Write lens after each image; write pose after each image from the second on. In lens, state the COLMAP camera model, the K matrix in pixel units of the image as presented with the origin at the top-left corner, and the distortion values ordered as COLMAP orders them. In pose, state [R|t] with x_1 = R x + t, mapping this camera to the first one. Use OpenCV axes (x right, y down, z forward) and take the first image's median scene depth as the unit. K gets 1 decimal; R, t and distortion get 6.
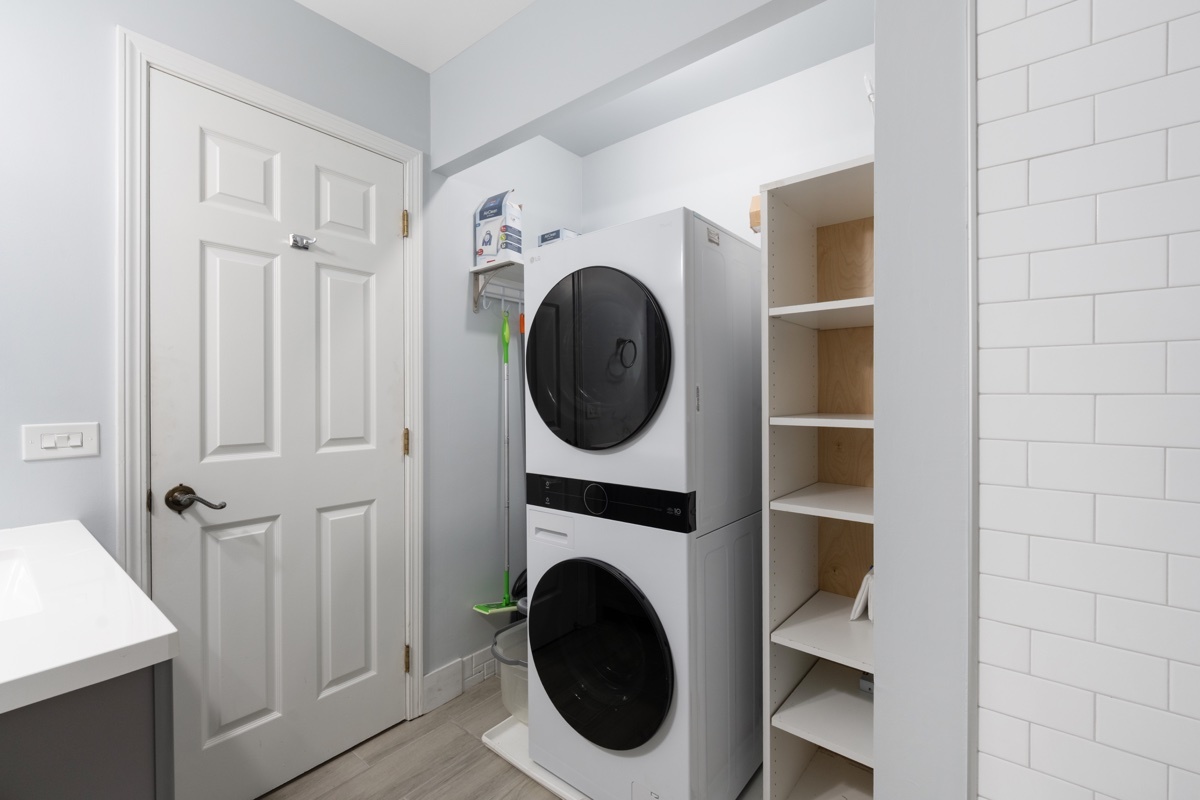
lens RADIAL K [[497.9, 0, 602.9], [0, 497.9, 395.0], [0, 0, 1]] dist [-0.000651, -0.000302]
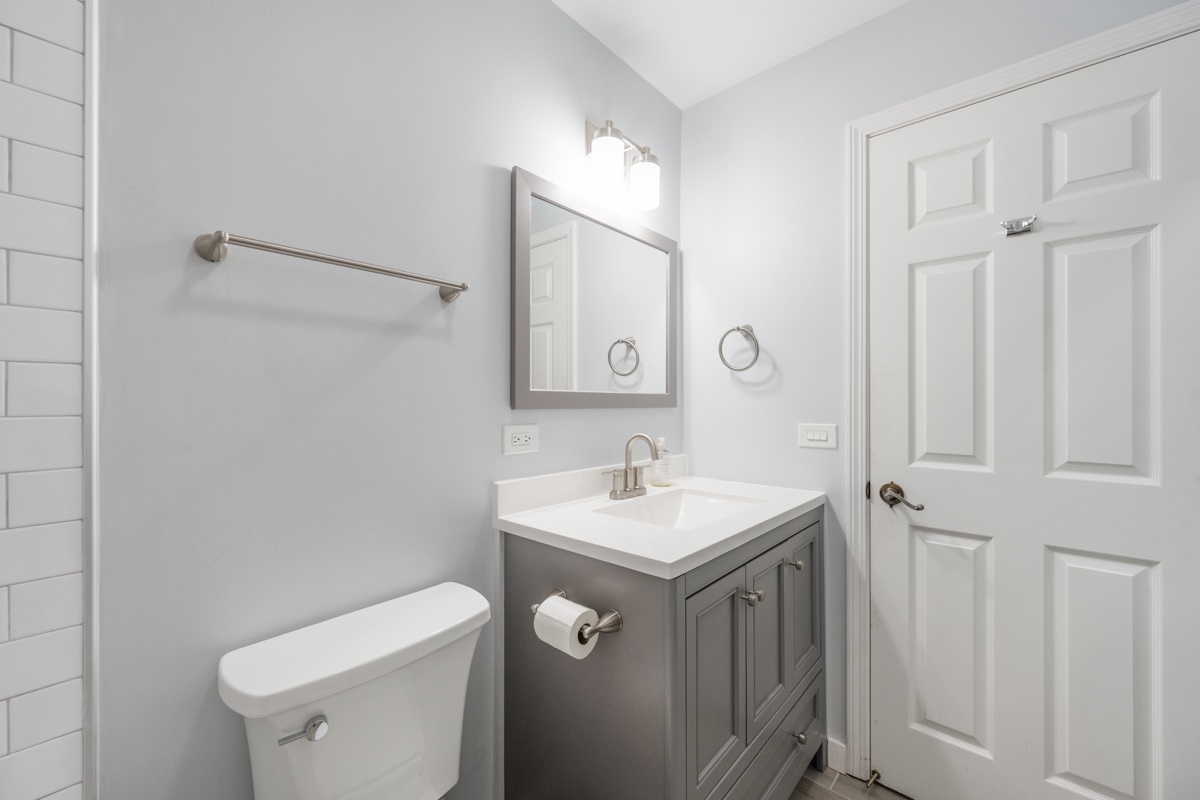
lens RADIAL K [[482.8, 0, 599.9], [0, 482.8, 404.2], [0, 0, 1]] dist [0.000942, 0.000378]
pose [[-0.043412, 0.001692, -0.999056, 0.269146], [-0.004787, 0.999987, 0.001901, 0.000651], [0.999046, 0.004865, -0.043404, 0.333325]]
